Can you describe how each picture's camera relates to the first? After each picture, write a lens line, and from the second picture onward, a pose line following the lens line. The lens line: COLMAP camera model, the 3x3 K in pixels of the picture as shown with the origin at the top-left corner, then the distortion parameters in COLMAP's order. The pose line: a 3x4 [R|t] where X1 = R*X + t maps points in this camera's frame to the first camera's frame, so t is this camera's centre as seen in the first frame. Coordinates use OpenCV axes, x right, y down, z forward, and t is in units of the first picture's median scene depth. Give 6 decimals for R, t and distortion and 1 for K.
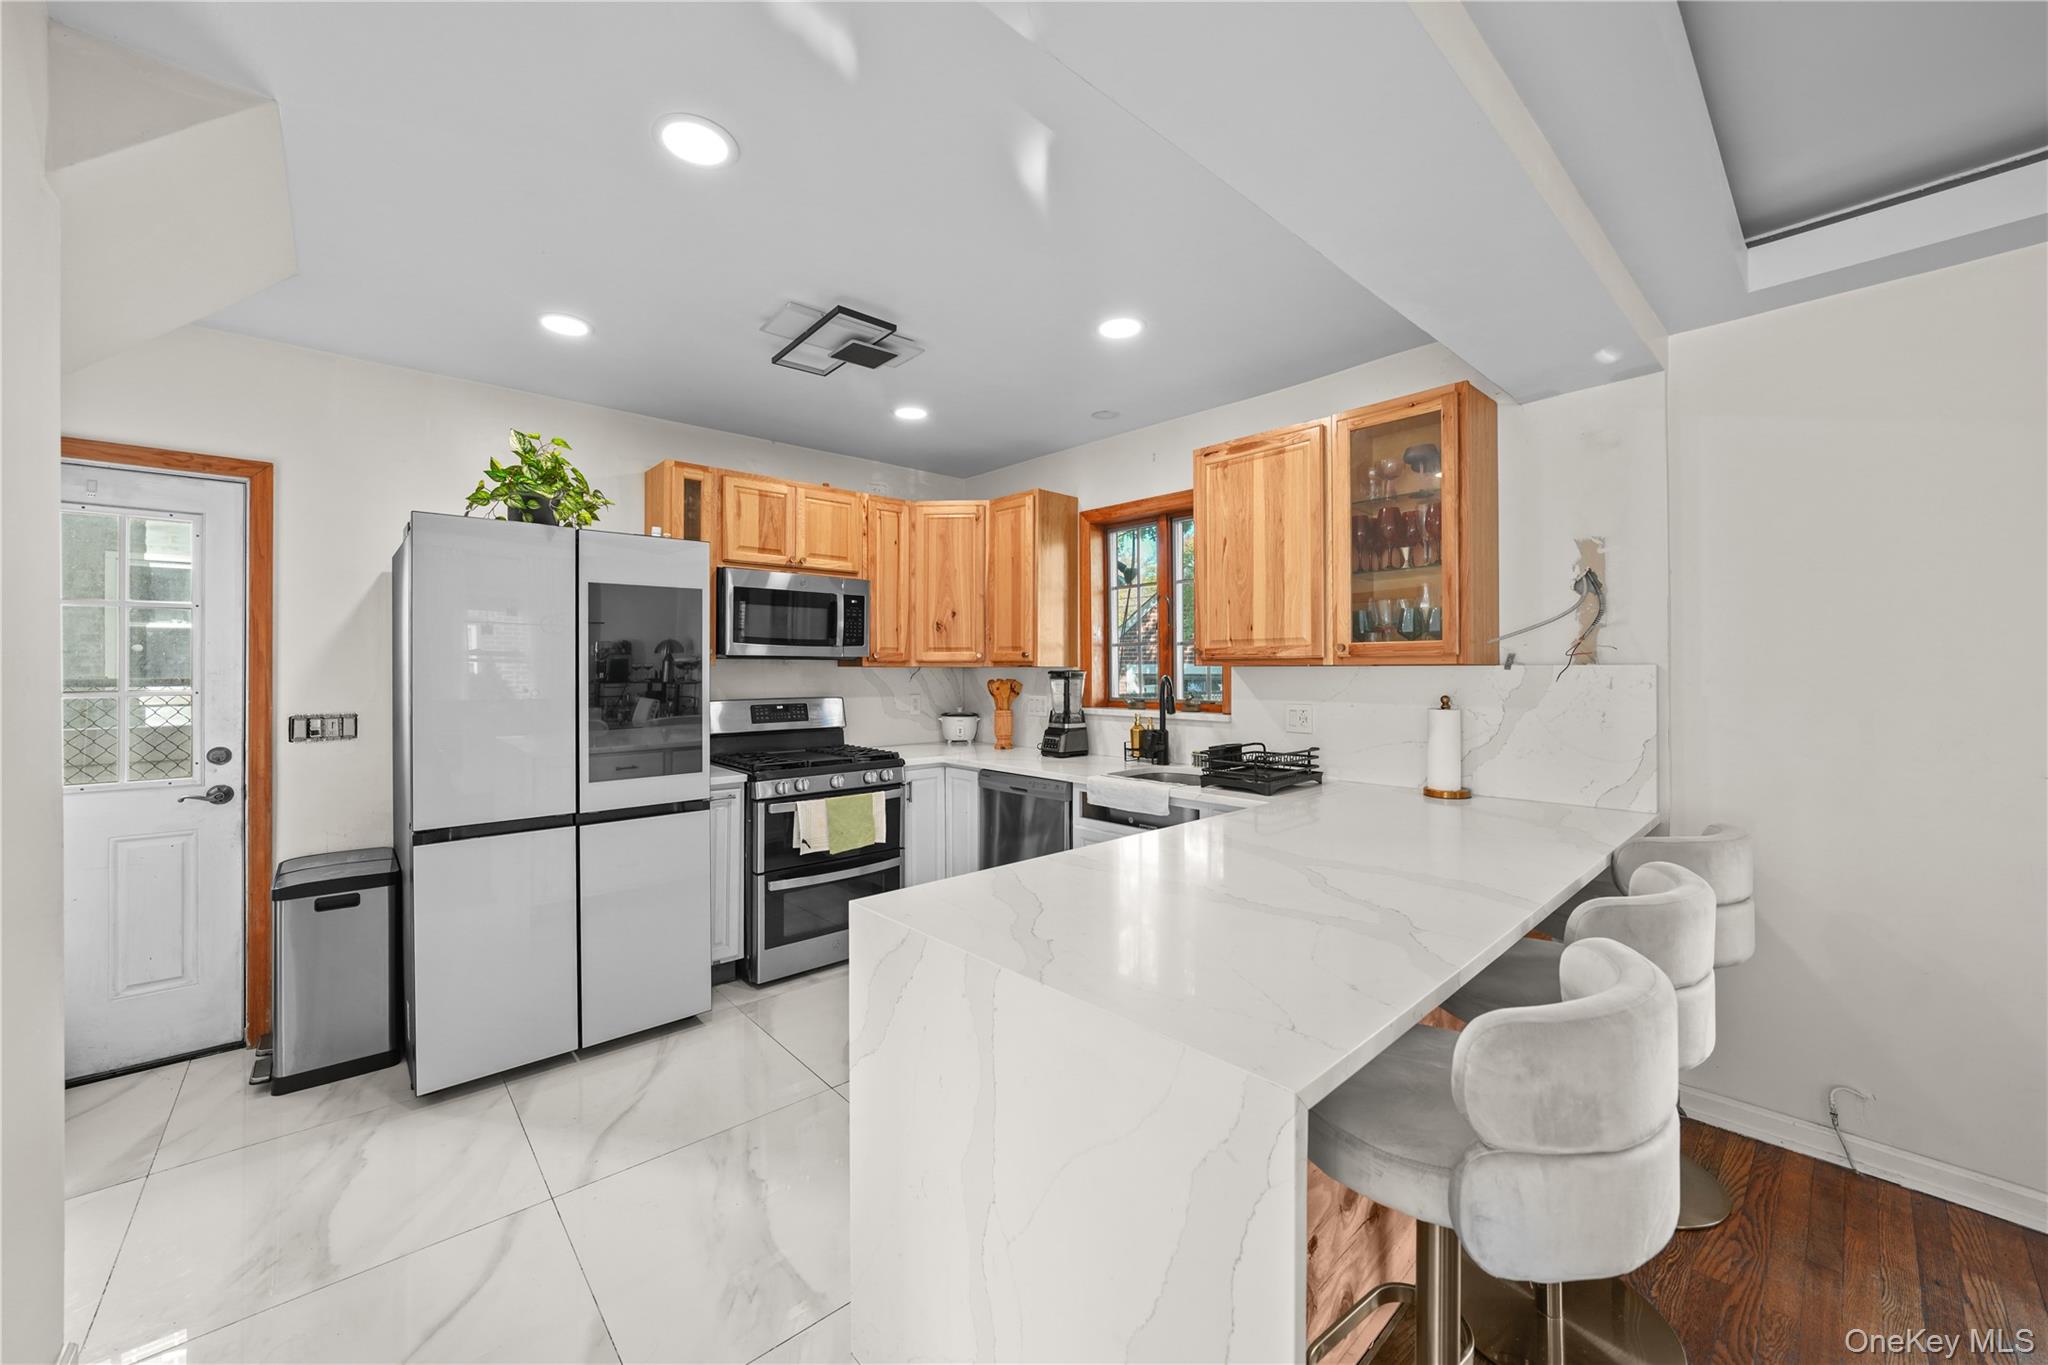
lens RADIAL K [[774.0, 0, 1022.1], [0, 774.0, 669.0], [0, 0, 1]] dist [-0.016293, 0.002541]
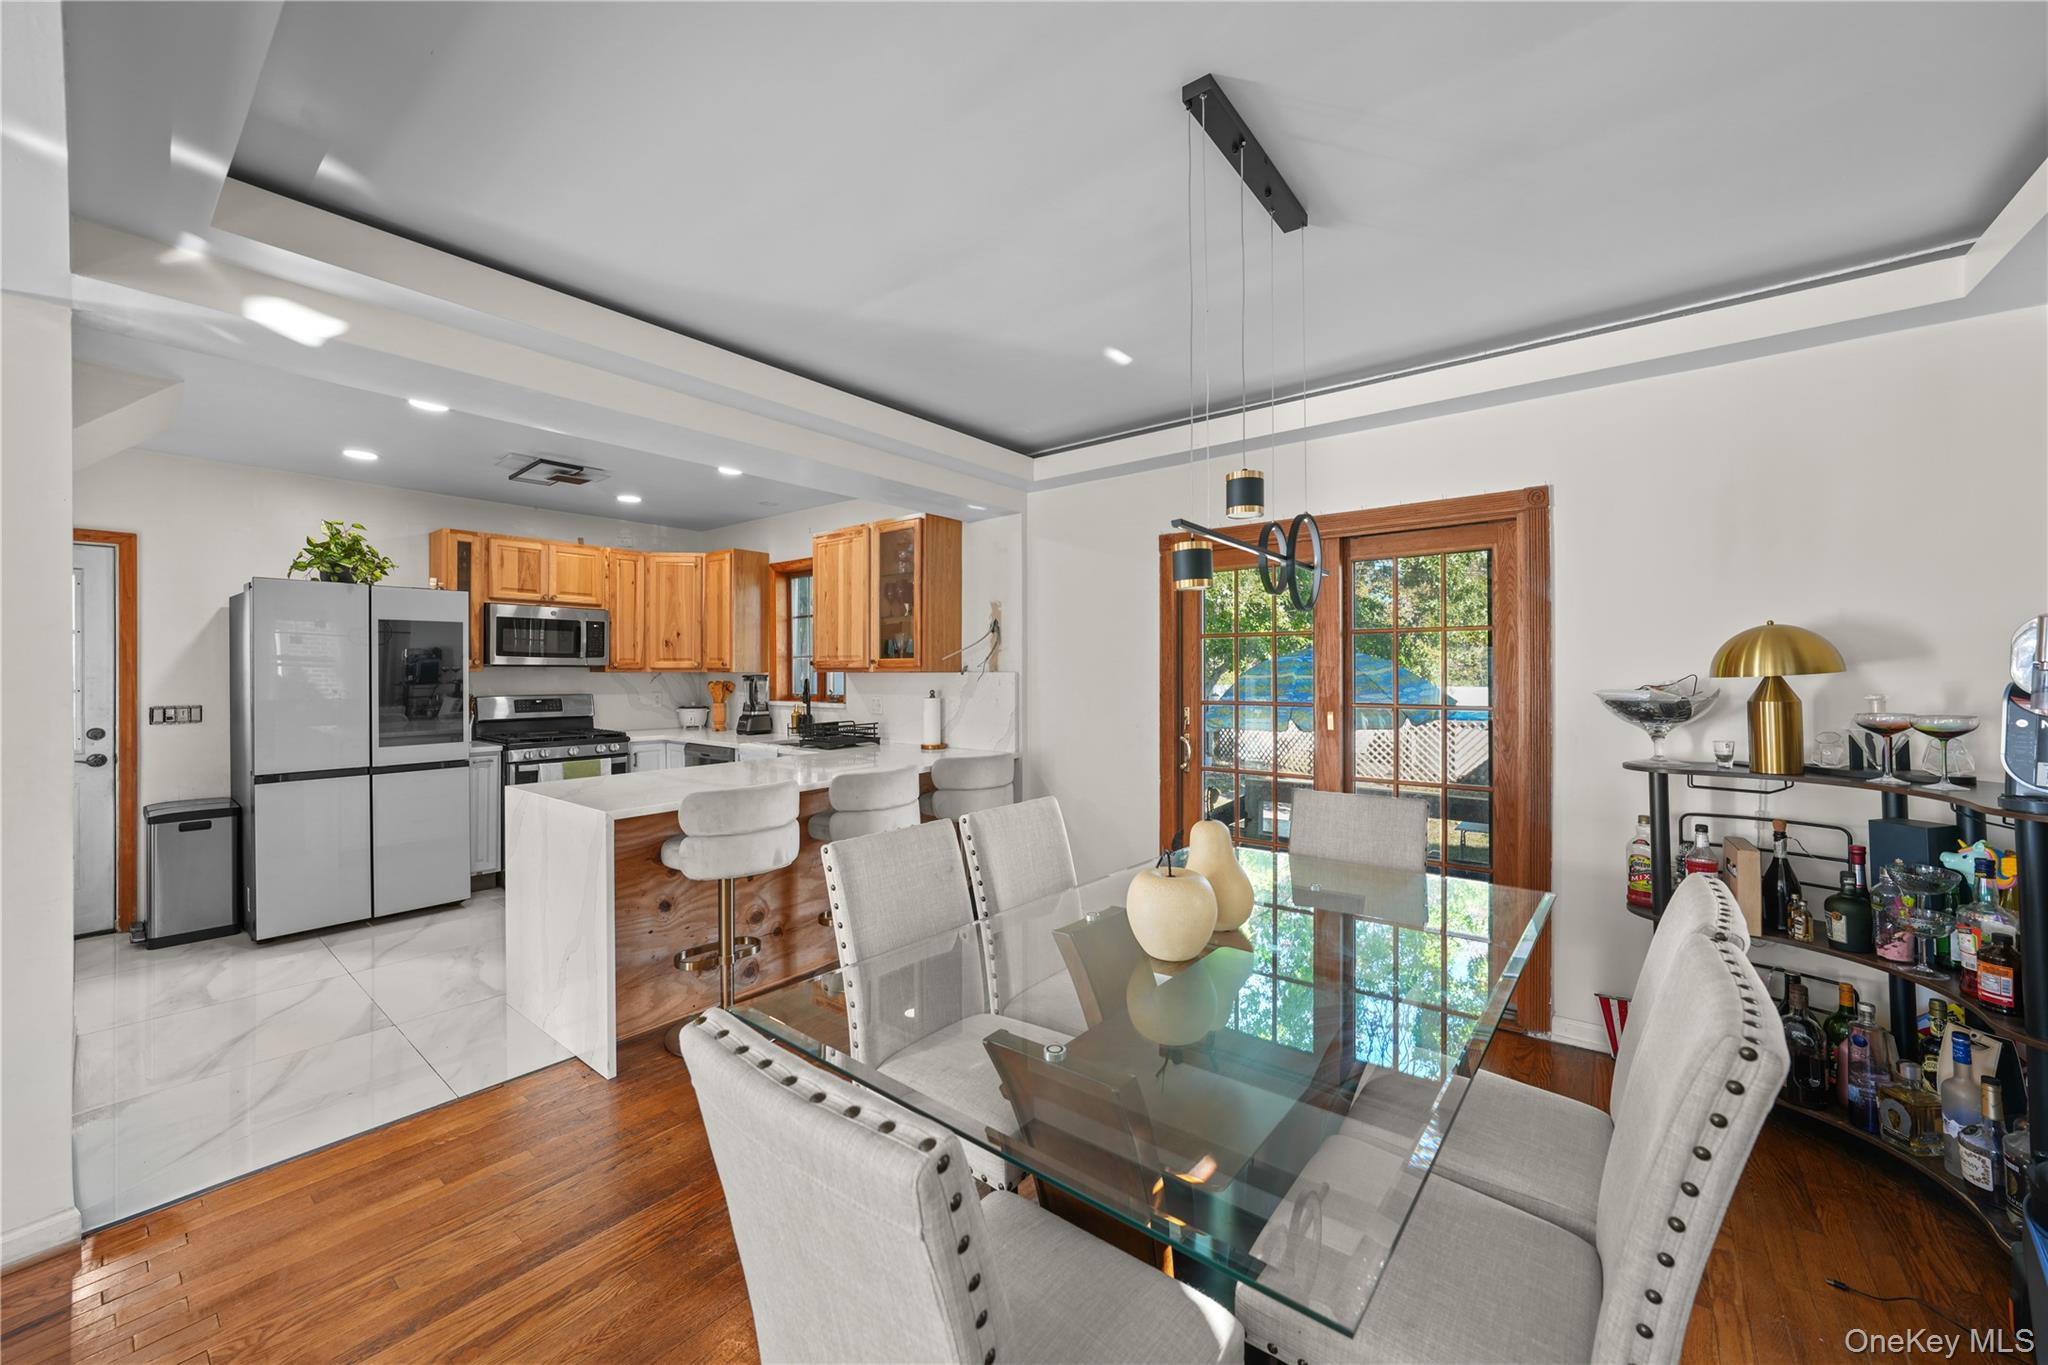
lens RADIAL K [[774.0, 0, 1031.9], [0, 774.0, 672.6], [0, 0, 1]] dist [-0.016293, 0.002541]
pose [[0.986312, -0.000118, 0.164888, 0.439364], [-0.000160, 0.999999, 0.001671, -0.006168], [-0.164888, -0.001674, 0.986311, -0.675127]]
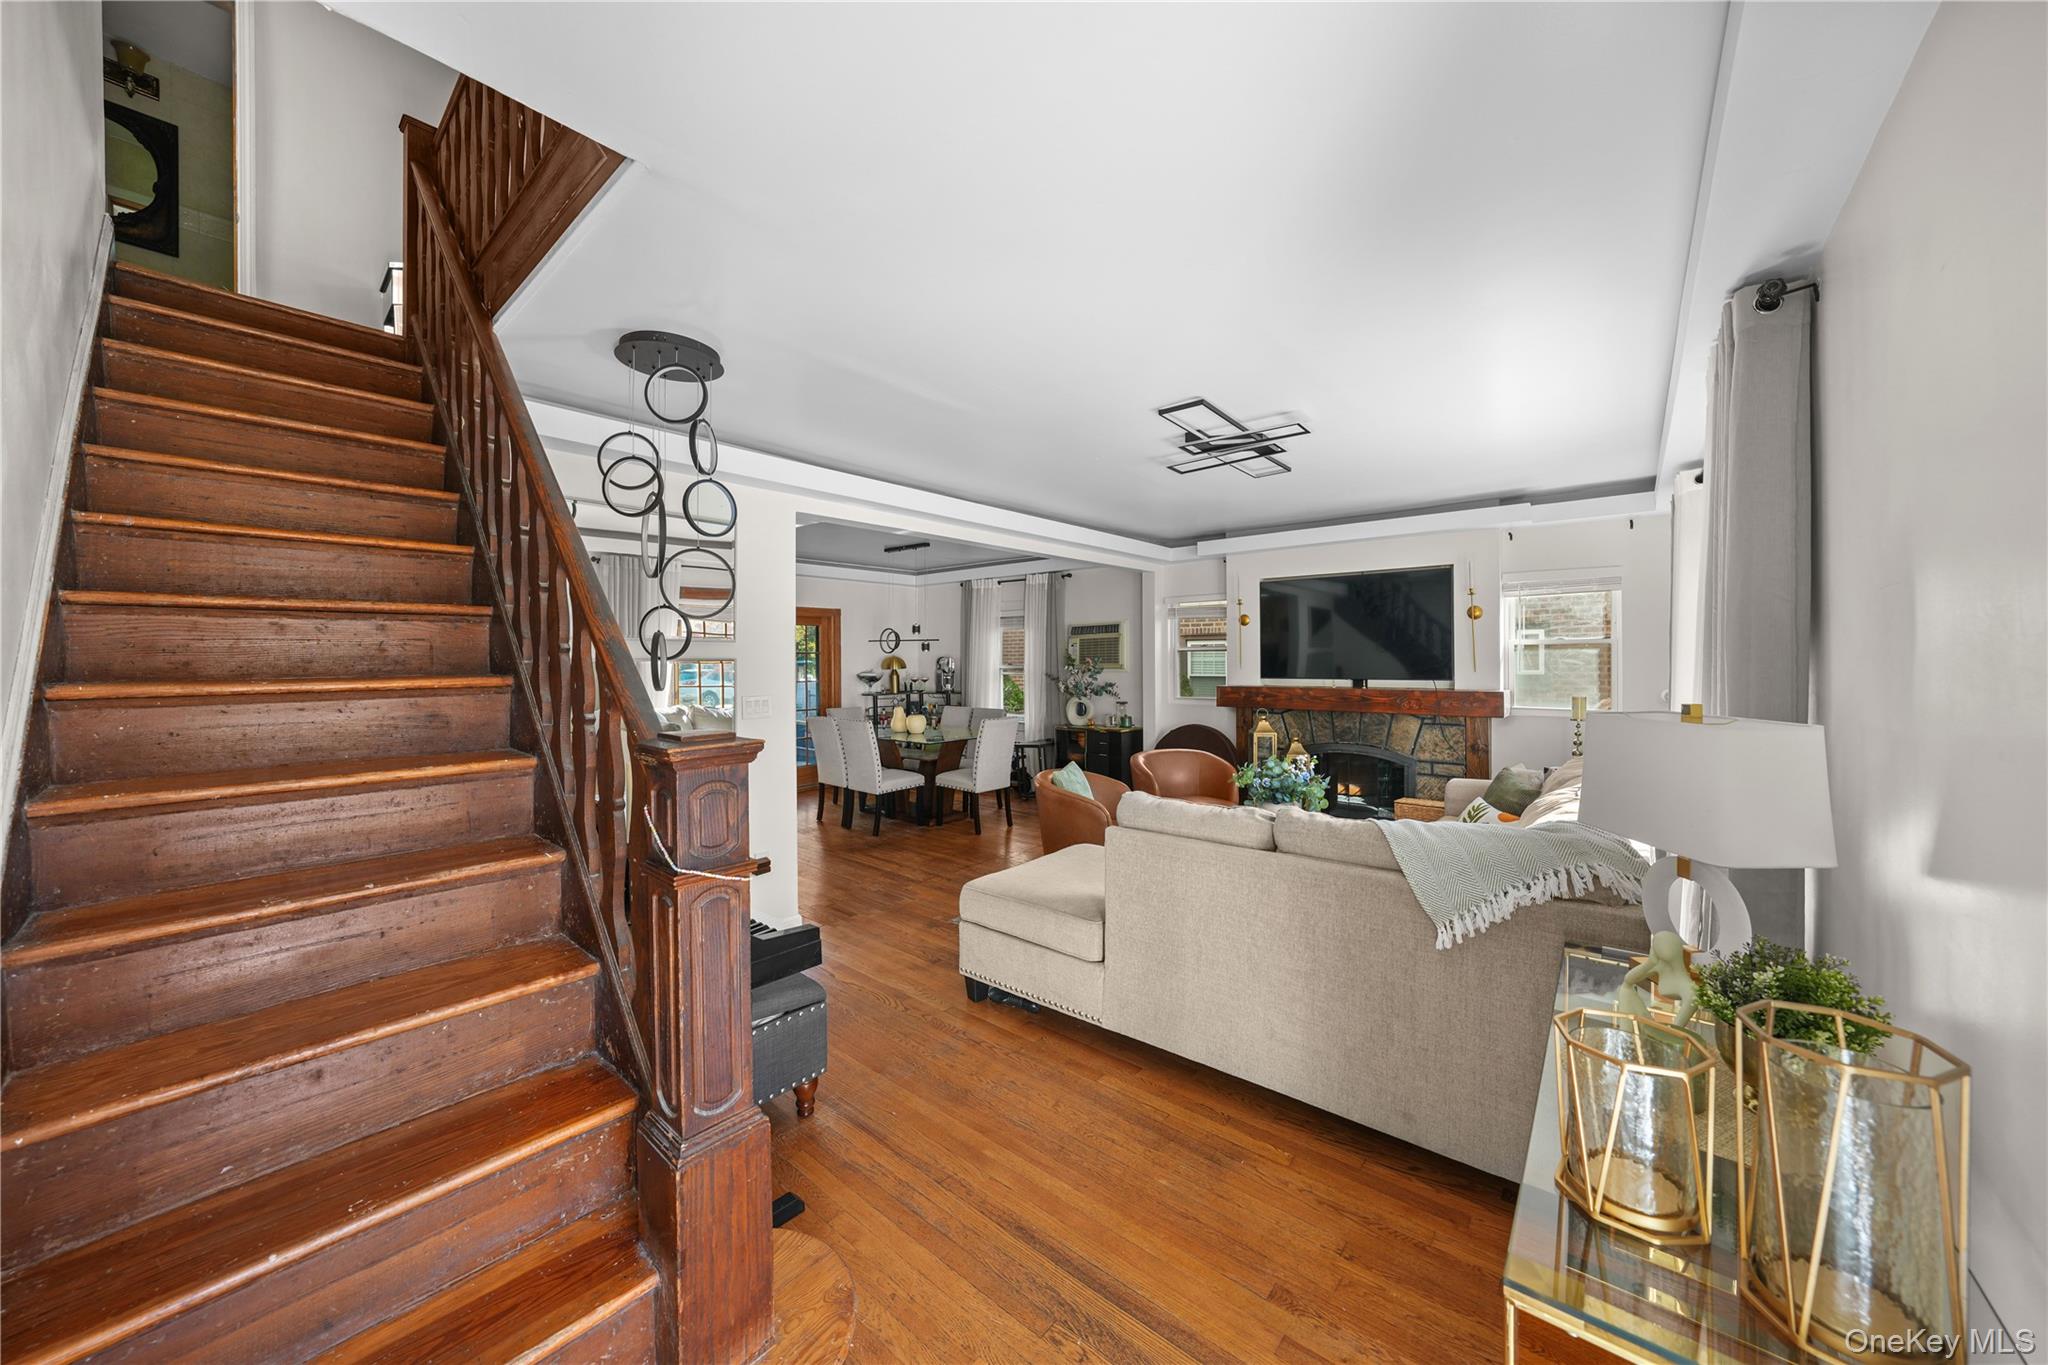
lens RADIAL K [[704.7, 0, 1014.7], [0, 704.7, 674.5], [0, 0, 1]] dist [0.000340, 0.000049]
pose [[-0.114236, -0.014388, 0.993349, -1.607888], [0.006488, 0.999863, 0.015228, -0.019326], [-0.993432, 0.008185, -0.114127, -0.194571]]
